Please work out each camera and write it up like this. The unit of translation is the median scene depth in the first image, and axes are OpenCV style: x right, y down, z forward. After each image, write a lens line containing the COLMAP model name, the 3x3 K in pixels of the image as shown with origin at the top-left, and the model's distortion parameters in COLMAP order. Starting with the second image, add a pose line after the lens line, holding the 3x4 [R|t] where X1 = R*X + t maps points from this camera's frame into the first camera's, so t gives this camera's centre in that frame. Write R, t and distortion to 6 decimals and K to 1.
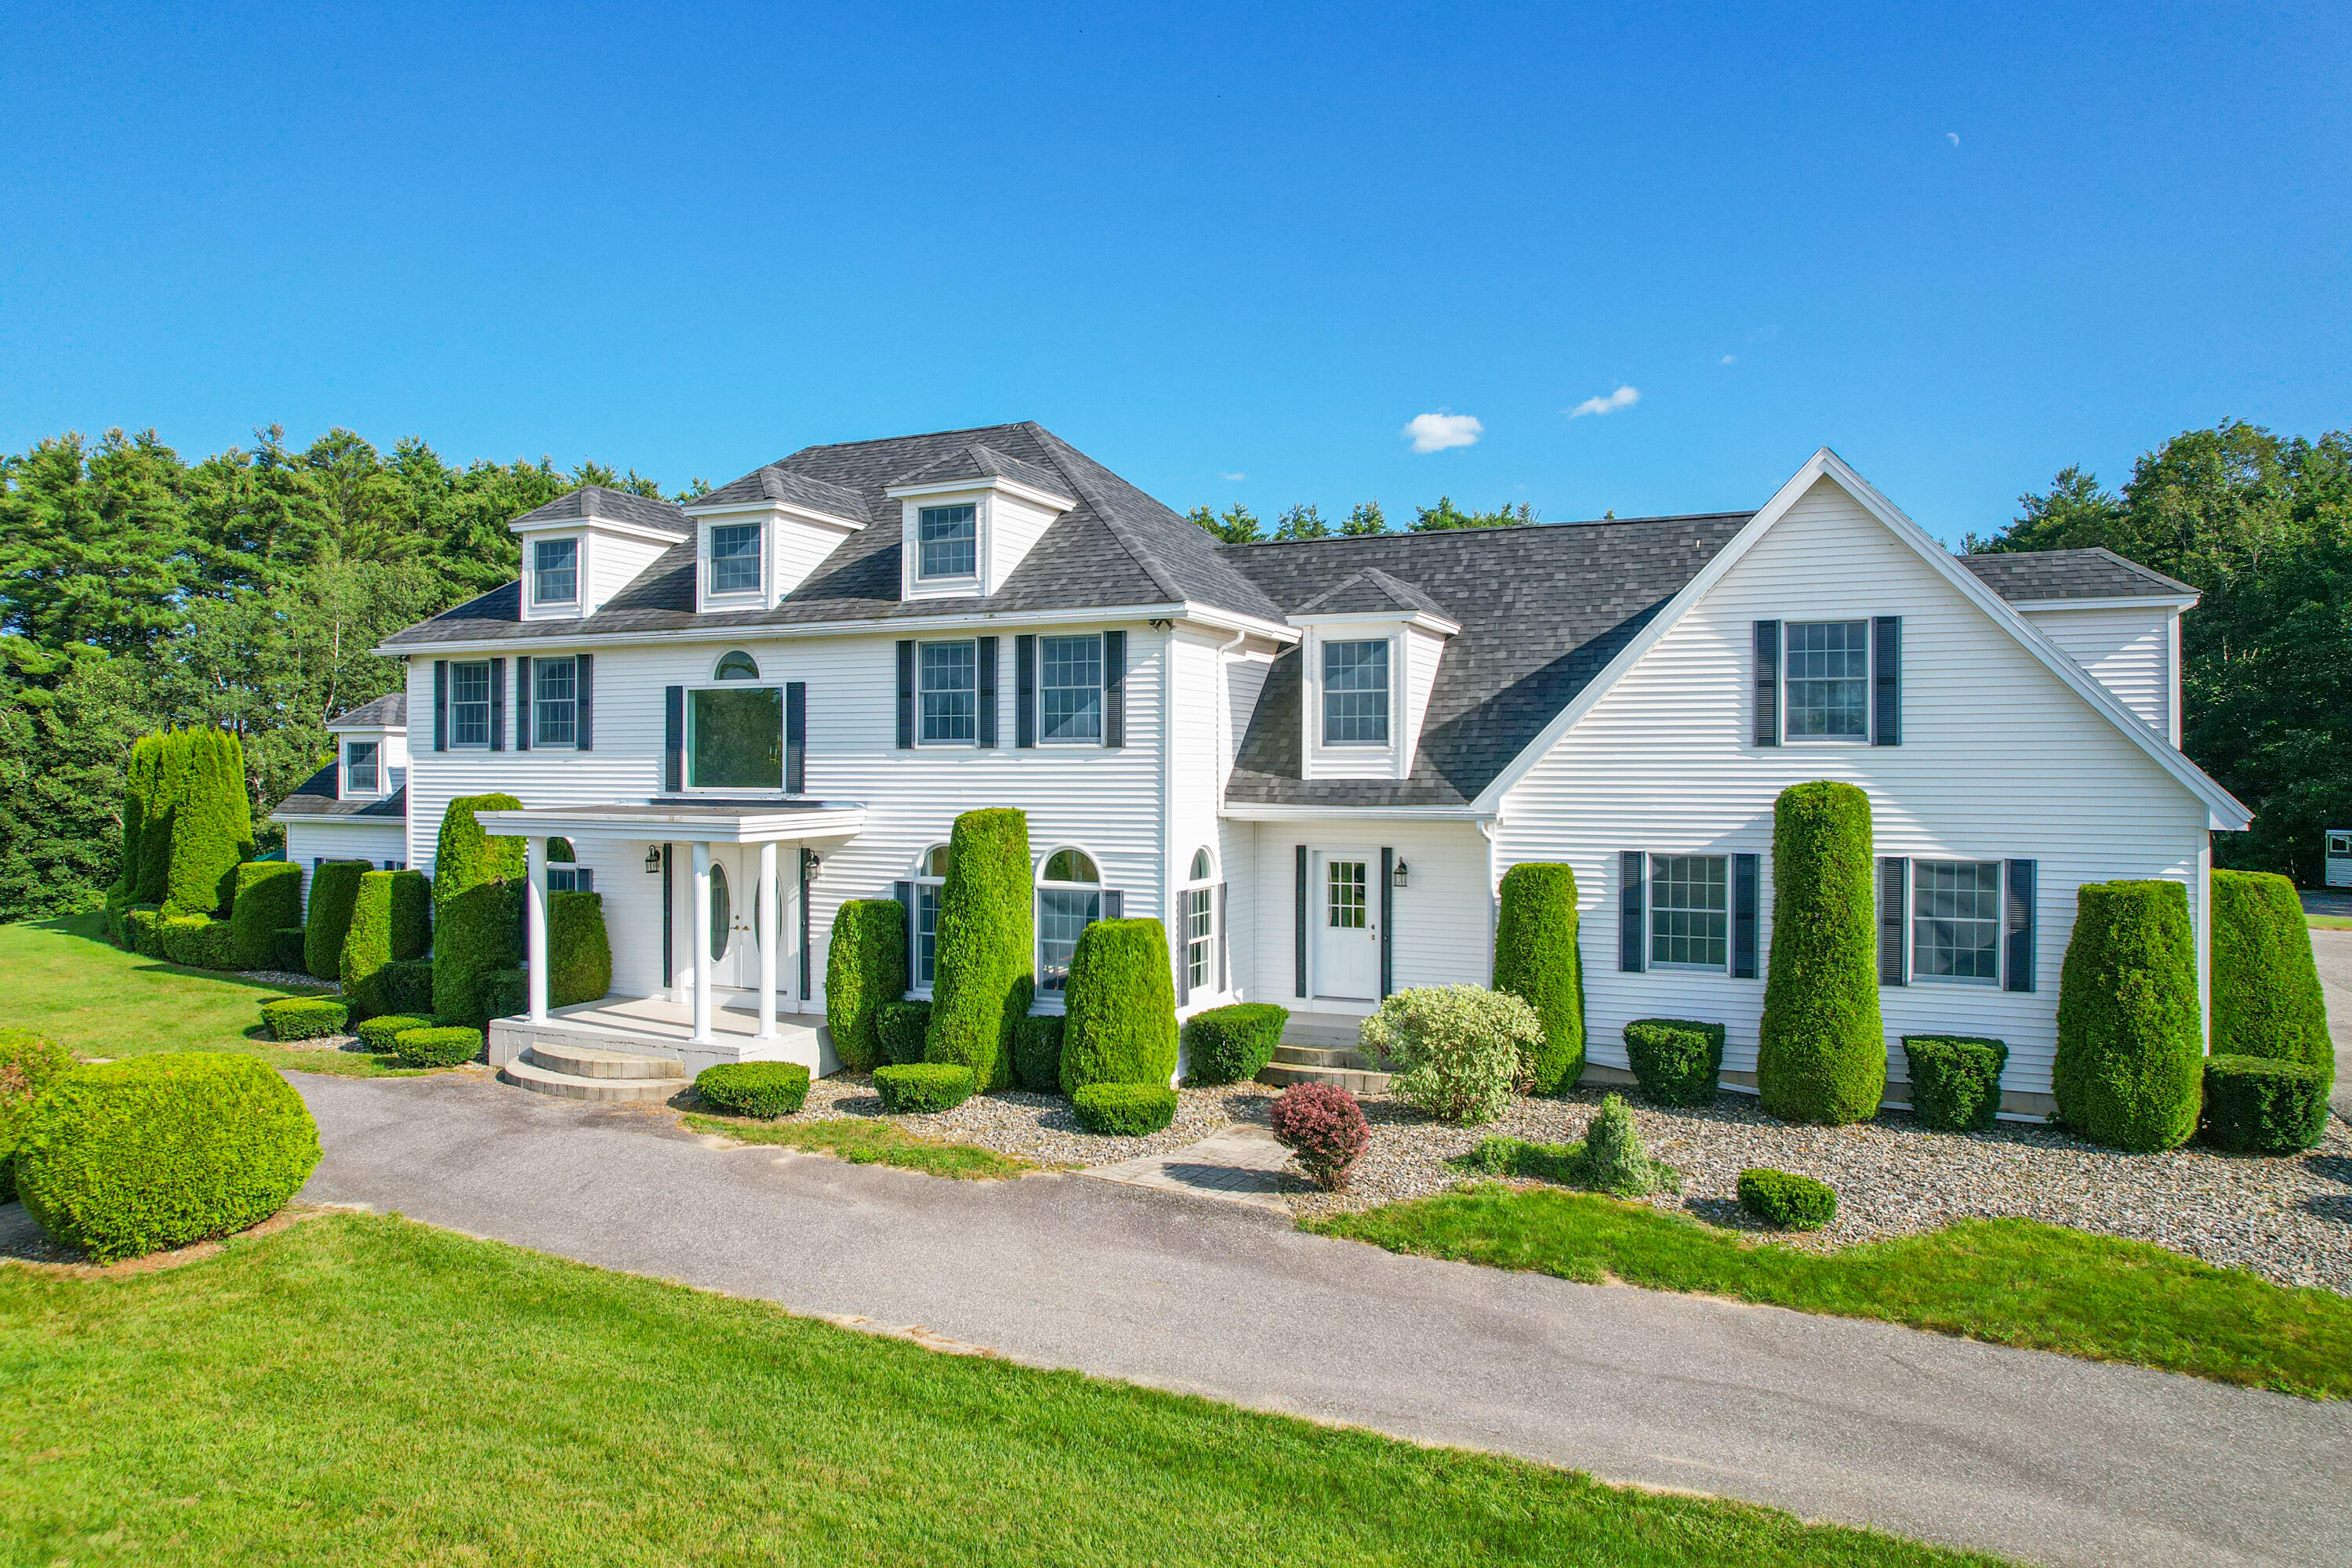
lens RADIAL K [[1516.7, 0, 1166.9], [0, 1516.7, 784.1], [0, 0, 1]] dist [-0.077325, 0.068017]
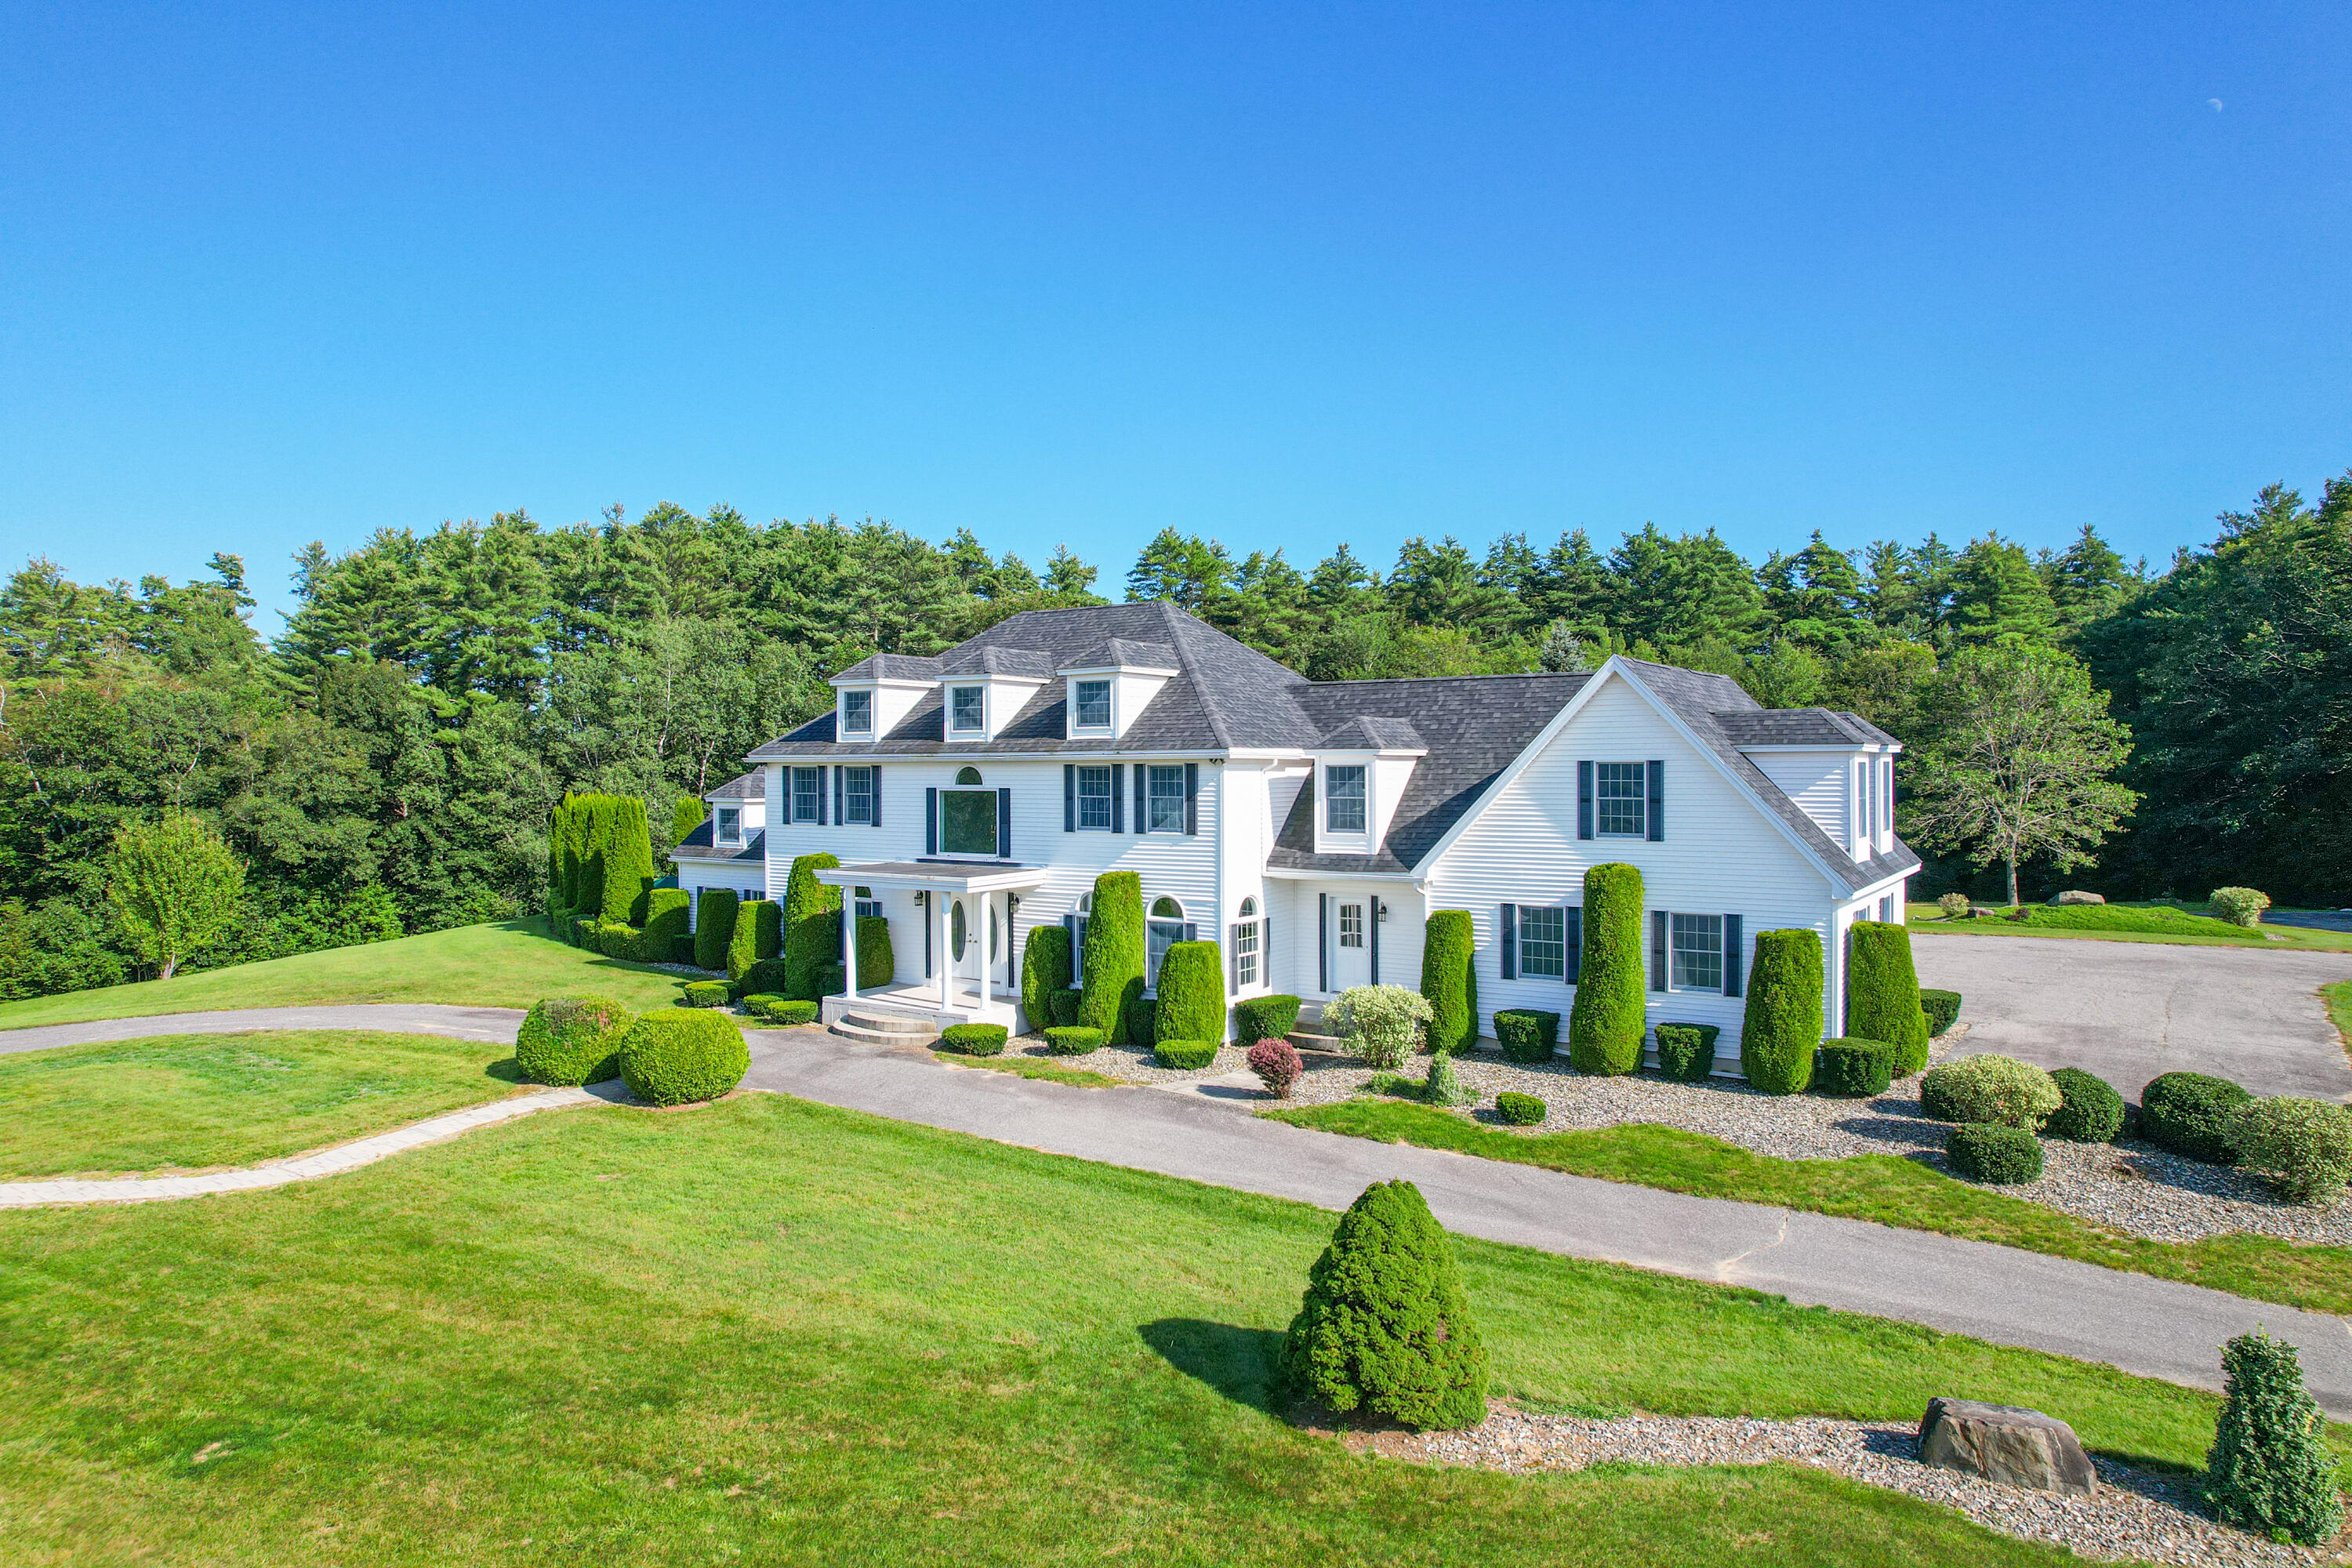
lens RADIAL K [[1516.7, 0, 1162.8], [0, 1516.7, 780.3], [0, 0, 1]] dist [-0.077325, 0.068017]
pose [[0.984882, -0.004428, -0.173168, 0.202302], [0.004408, 0.999990, -0.000496, -0.077133], [0.173169, -0.000274, 0.984892, -0.564223]]
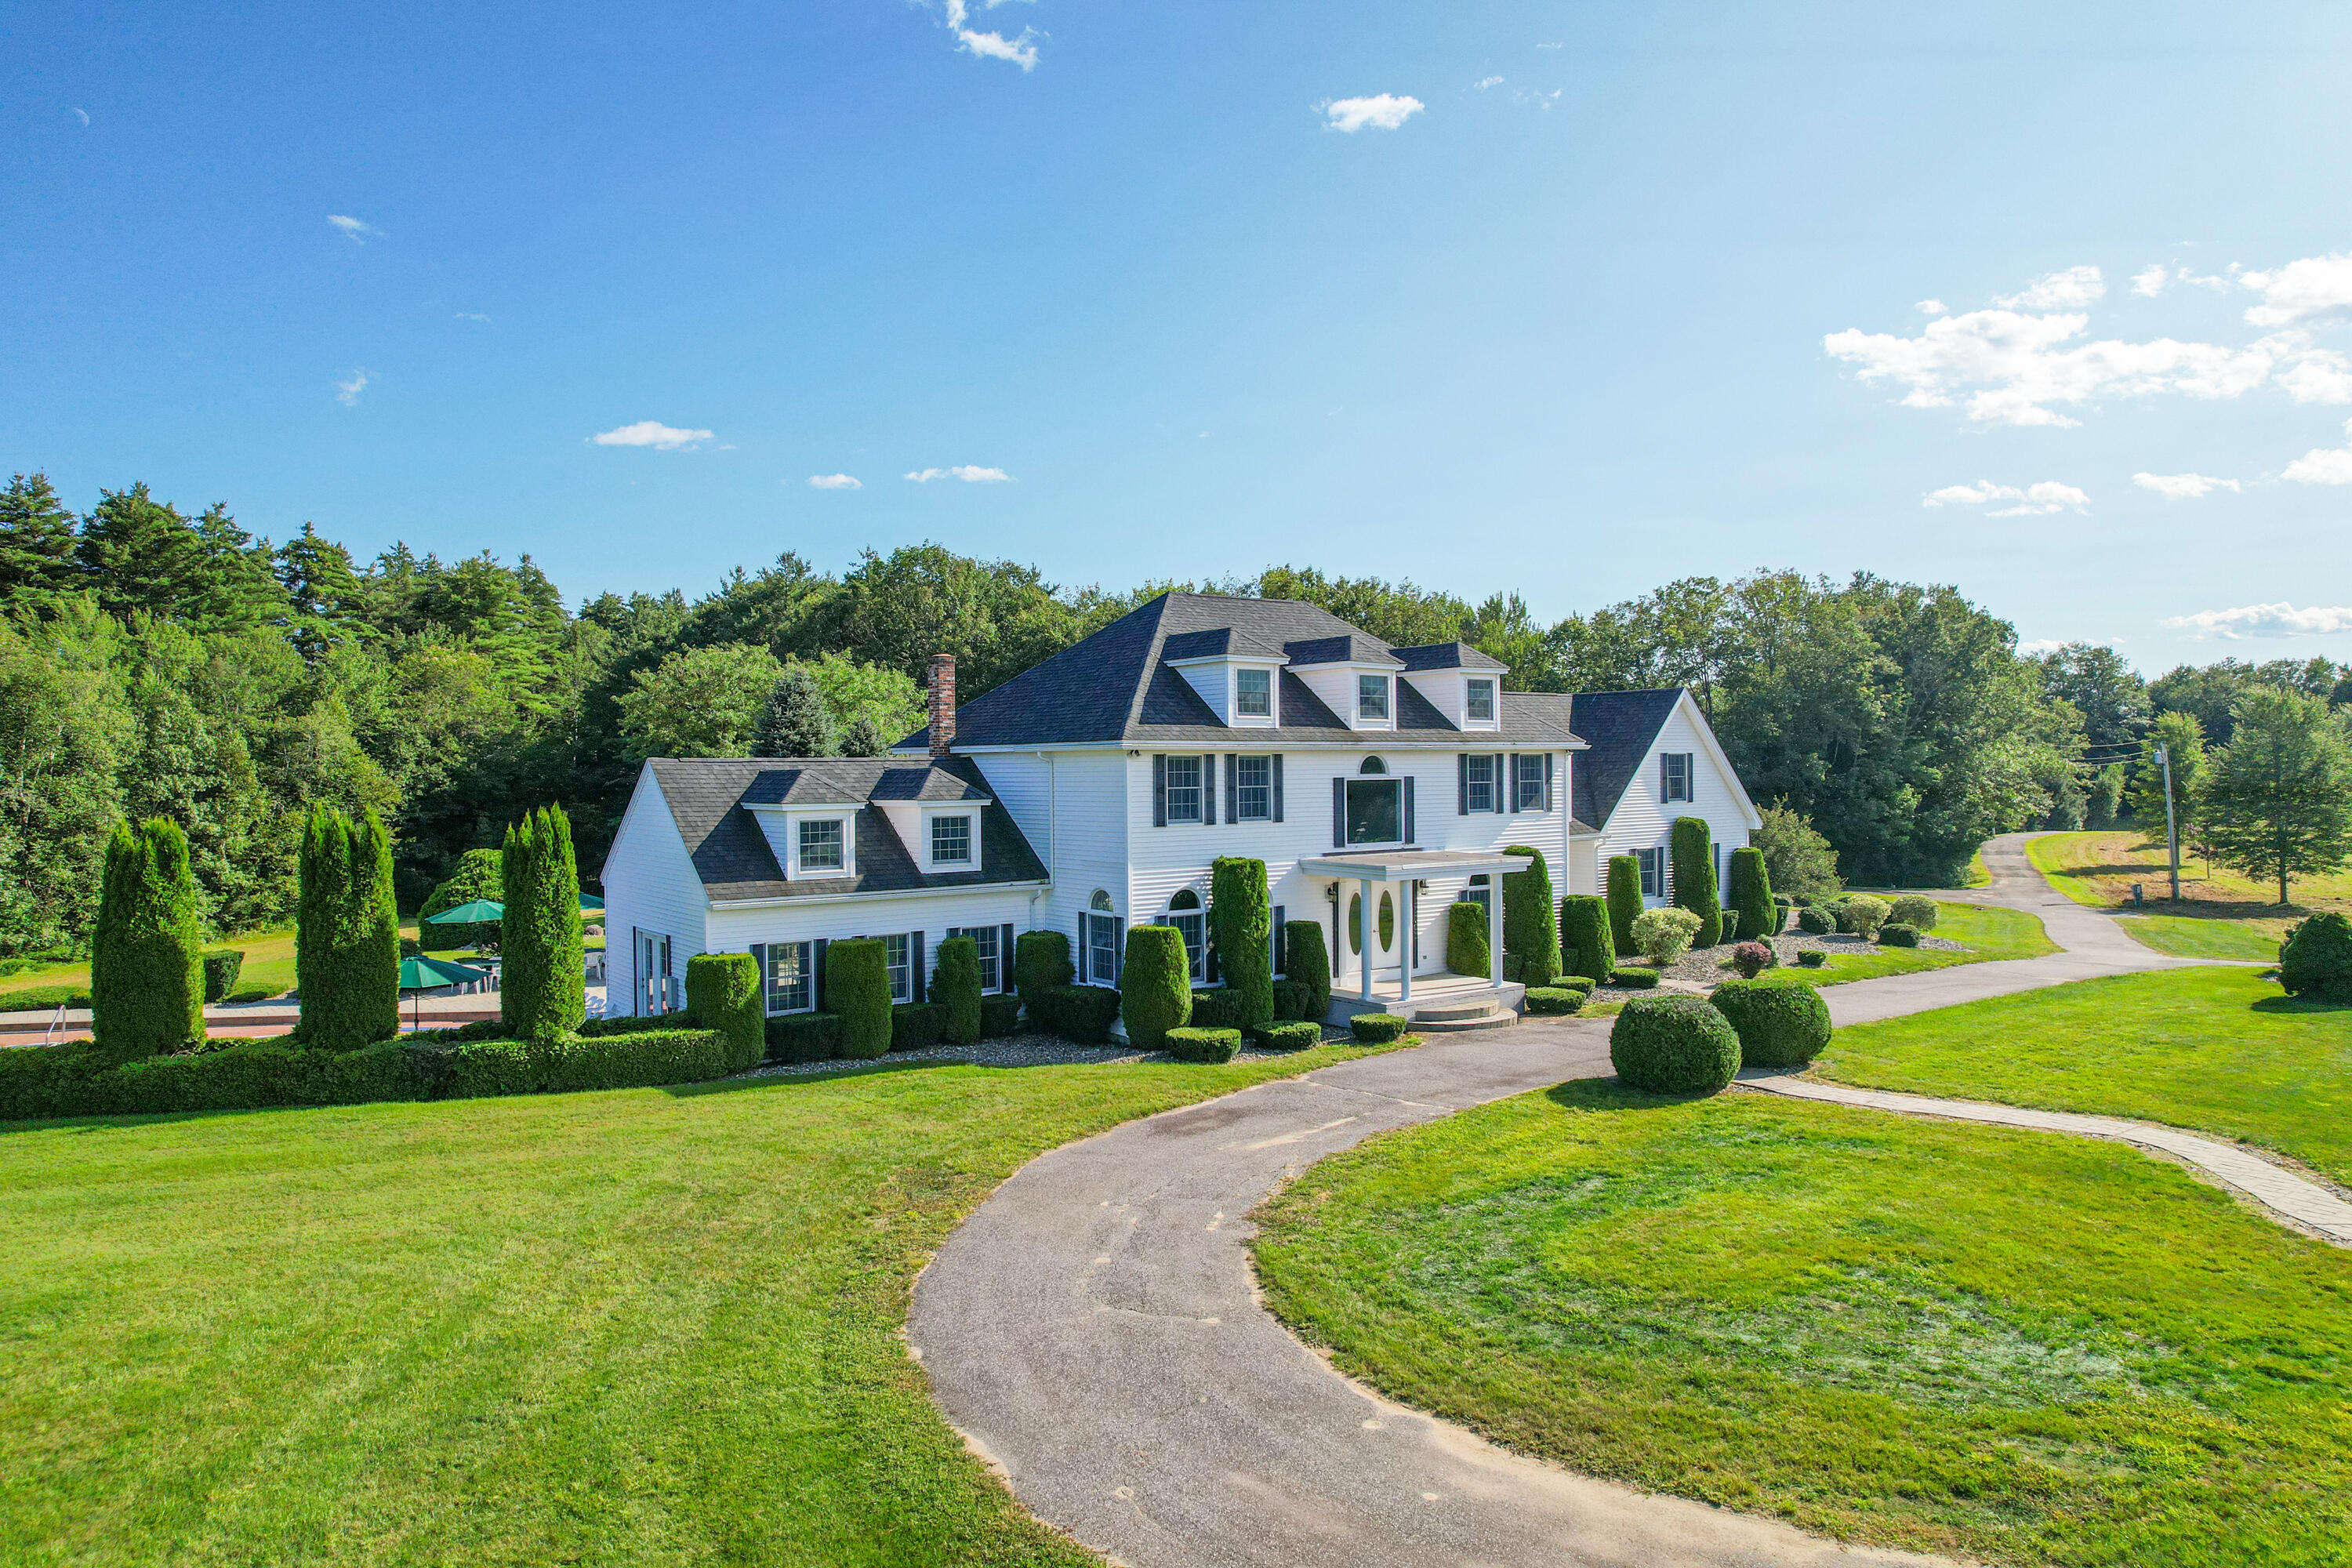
lens RADIAL K [[1516.7, 0, 1177.9], [0, 1516.7, 764.5], [0, 0, 1]] dist [-0.077325, 0.068017]
pose [[0.468700, -0.004448, 0.883346, -1.884822], [0.018270, 0.999822, -0.004659, -0.080215], [-0.883168, 0.018322, 0.468698, 0.466971]]
